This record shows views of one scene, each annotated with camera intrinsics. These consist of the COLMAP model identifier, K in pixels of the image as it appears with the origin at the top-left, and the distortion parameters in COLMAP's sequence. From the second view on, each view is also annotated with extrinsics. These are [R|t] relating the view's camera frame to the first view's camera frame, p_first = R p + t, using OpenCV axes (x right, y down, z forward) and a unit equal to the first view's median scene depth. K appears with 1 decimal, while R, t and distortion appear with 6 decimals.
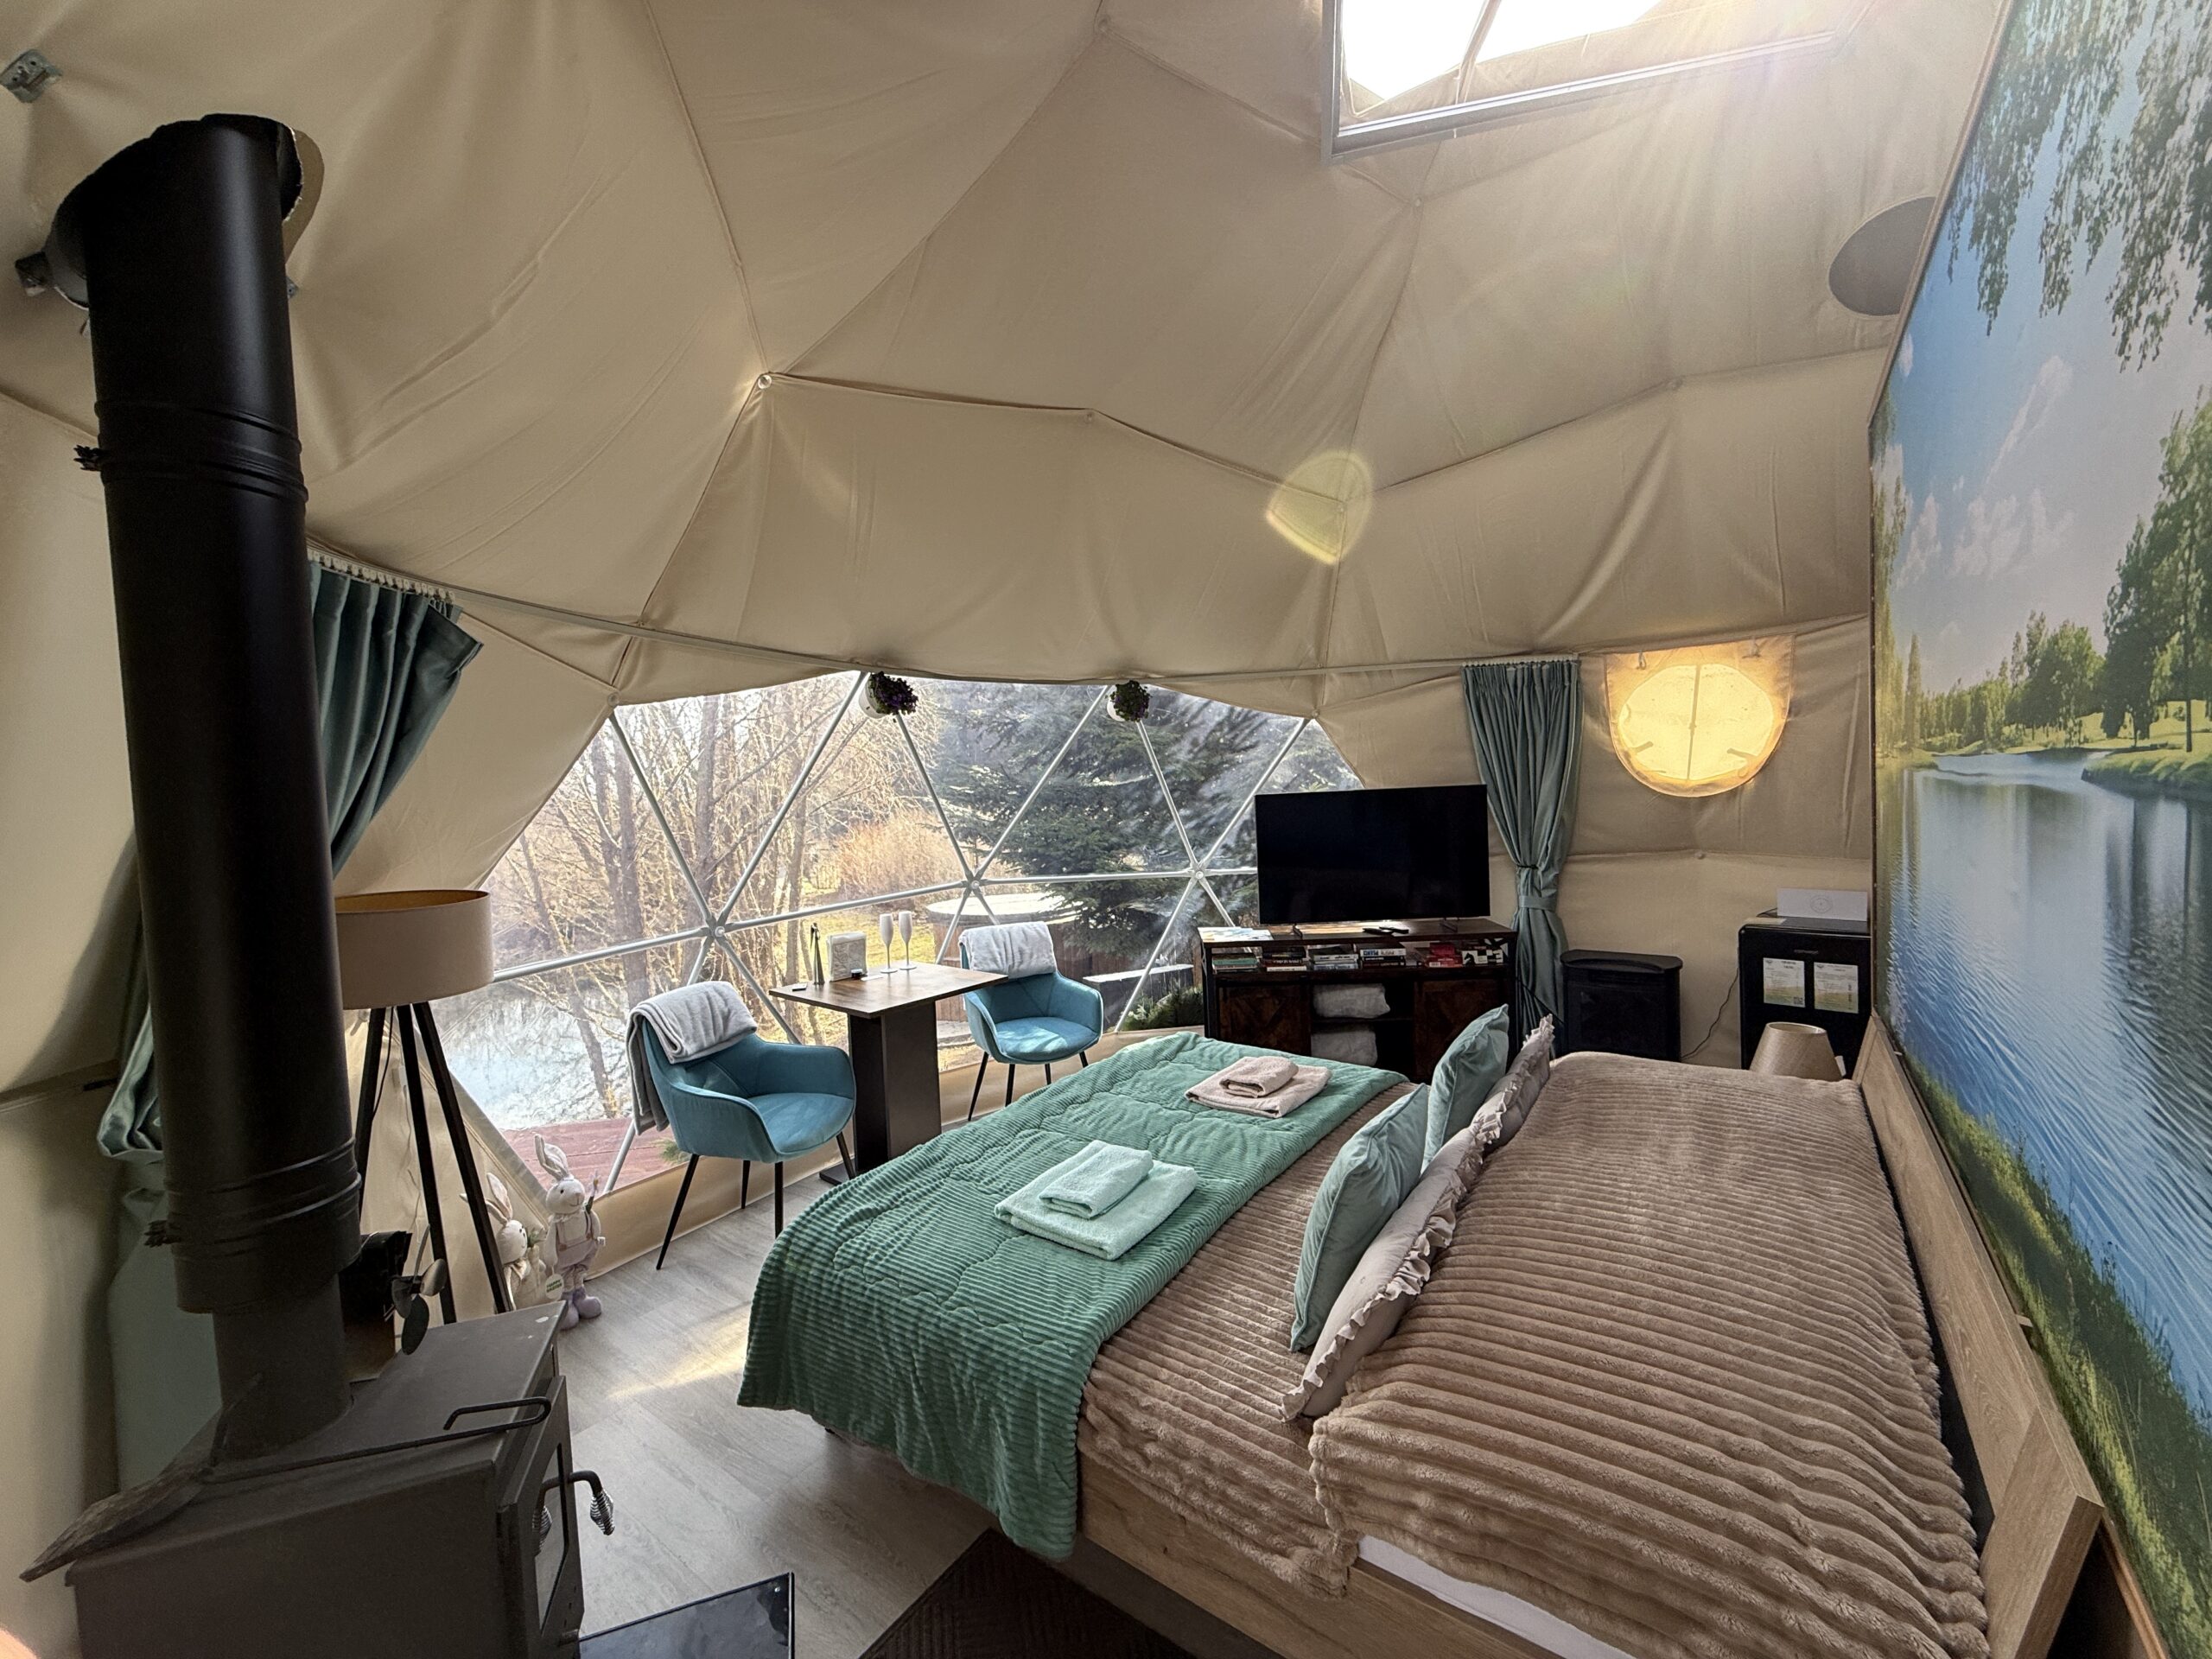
lens RADIAL K [[876.1, 0, 1104.0], [0, 876.1, 833.5], [0, 0, 1]] dist [0.001776, -0.000171]
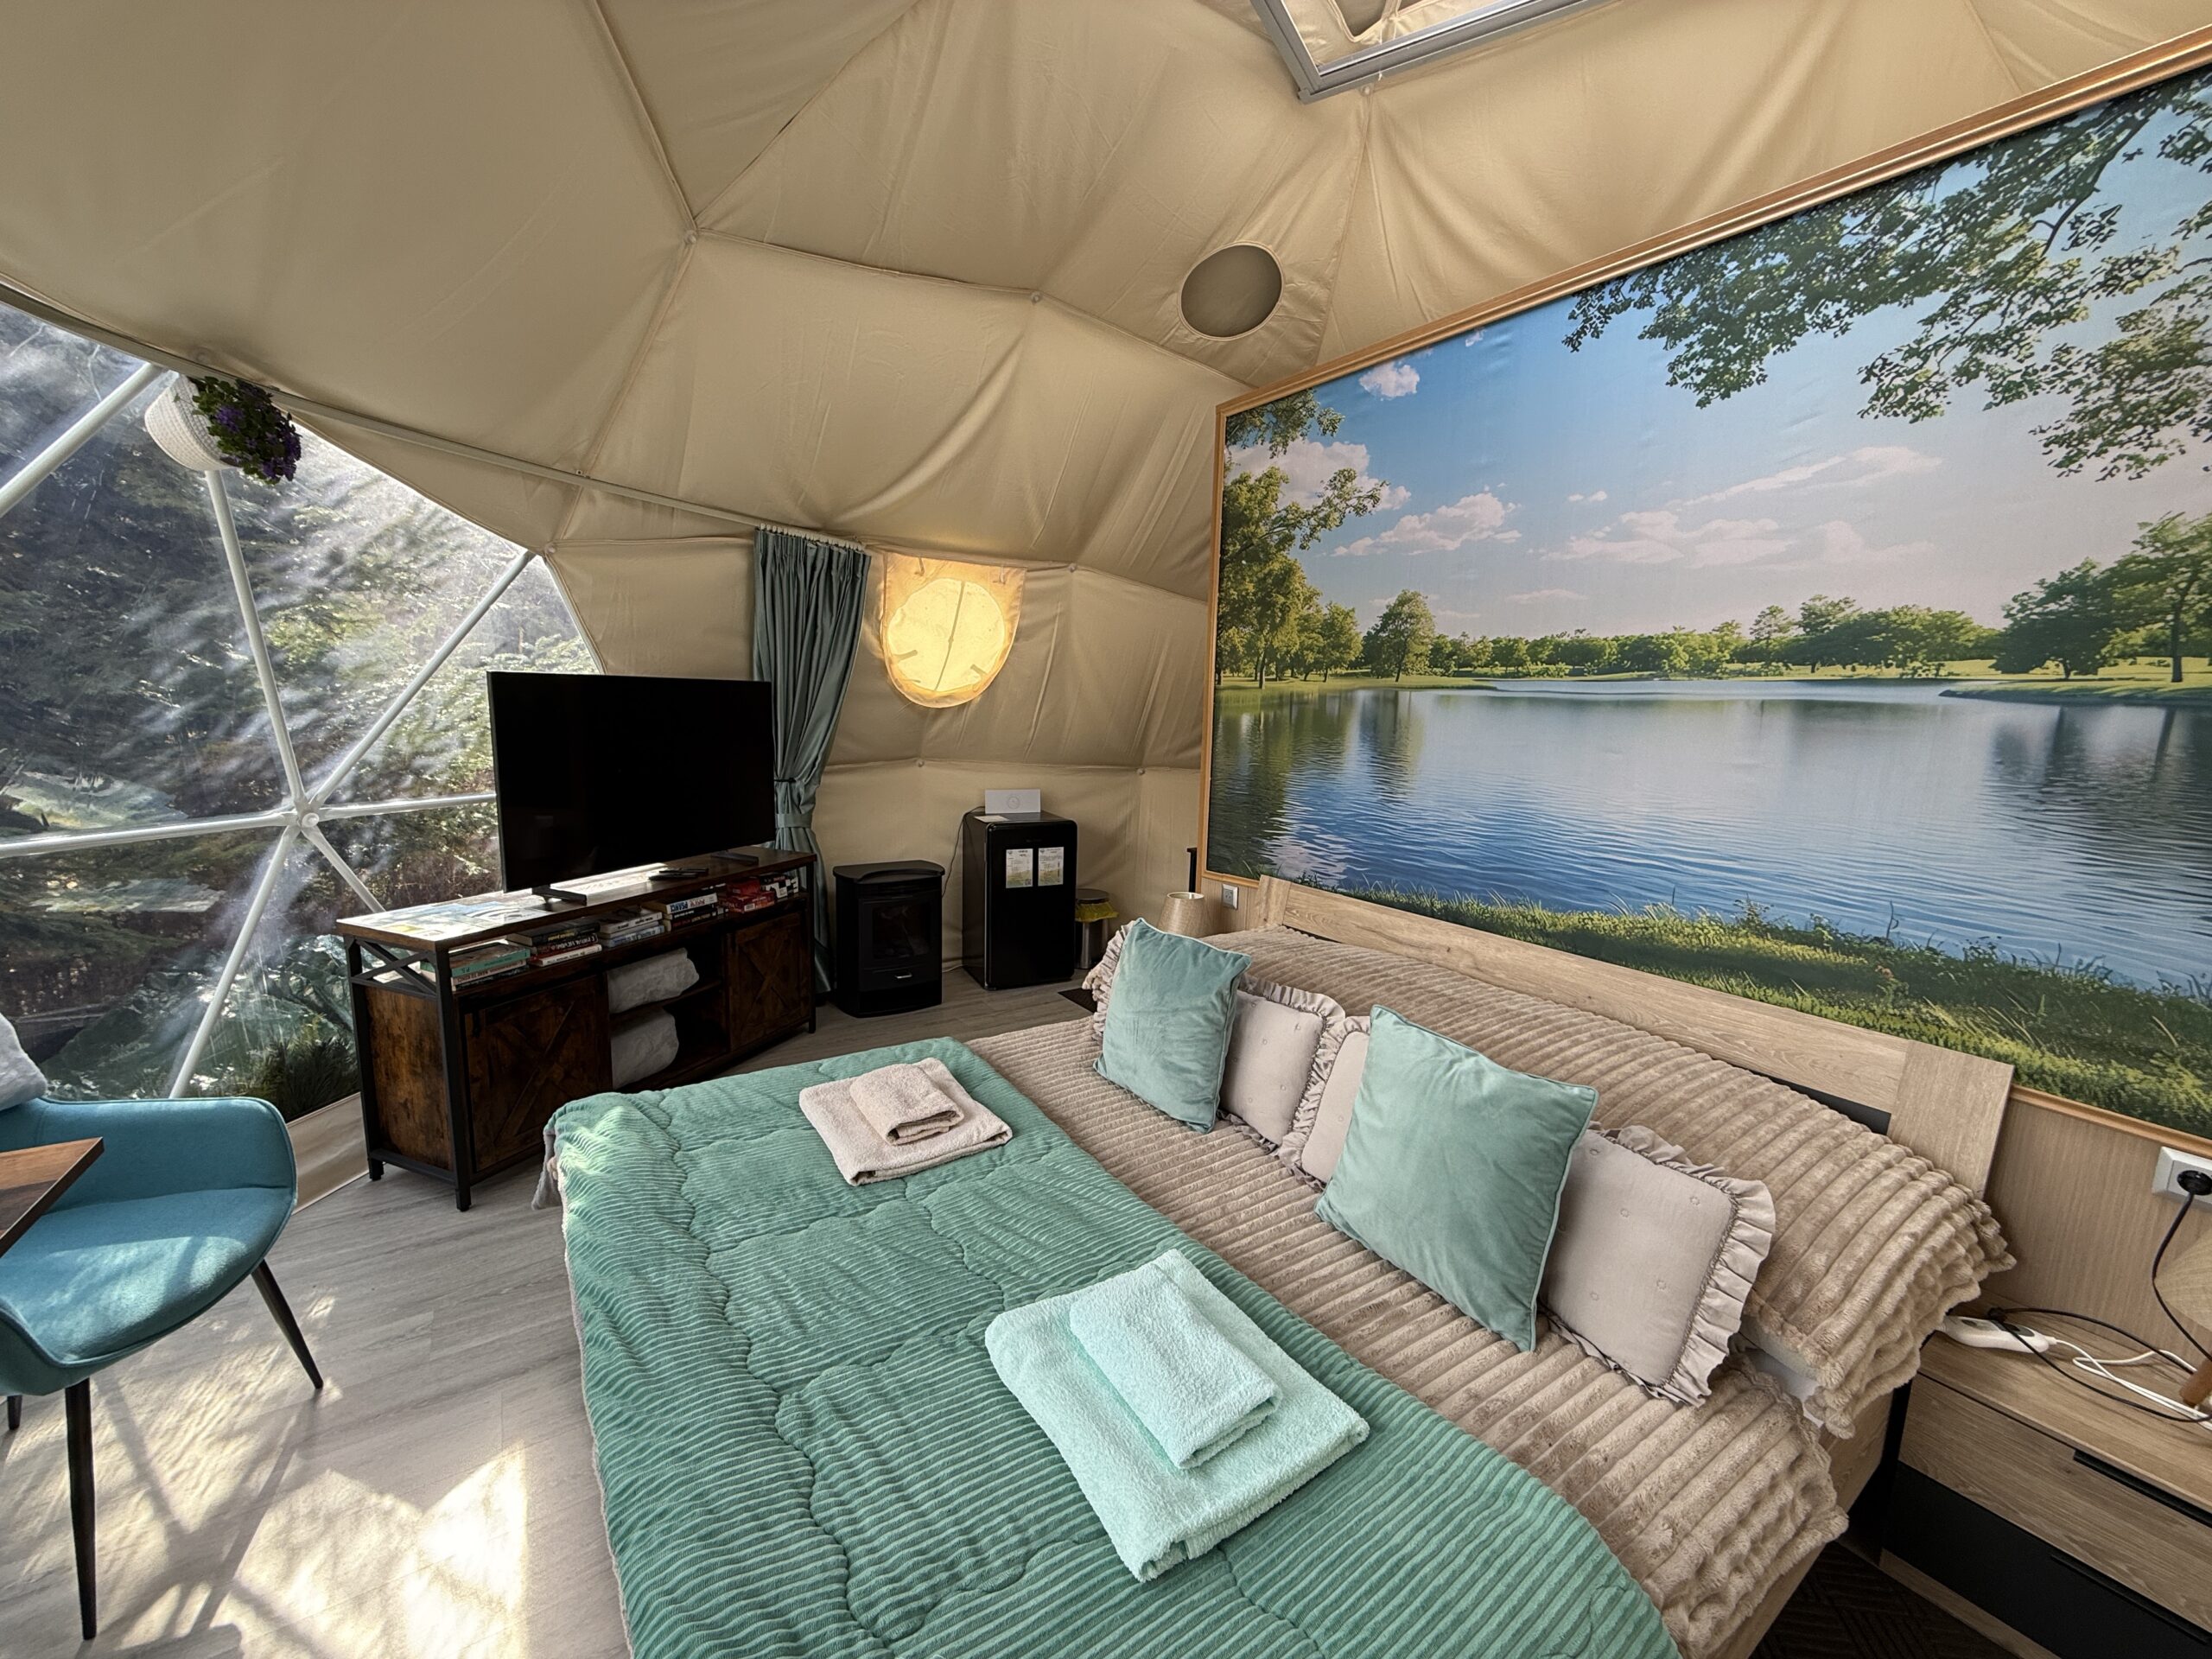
lens RADIAL K [[876.1, 0, 1109.0], [0, 876.1, 827.3], [0, 0, 1]] dist [0.001776, -0.000171]
pose [[0.325096, -0.084770, 0.941874, -0.252142], [0.004534, 0.996103, 0.088085, 0.009433], [-0.945670, -0.024366, 0.324213, 0.433829]]
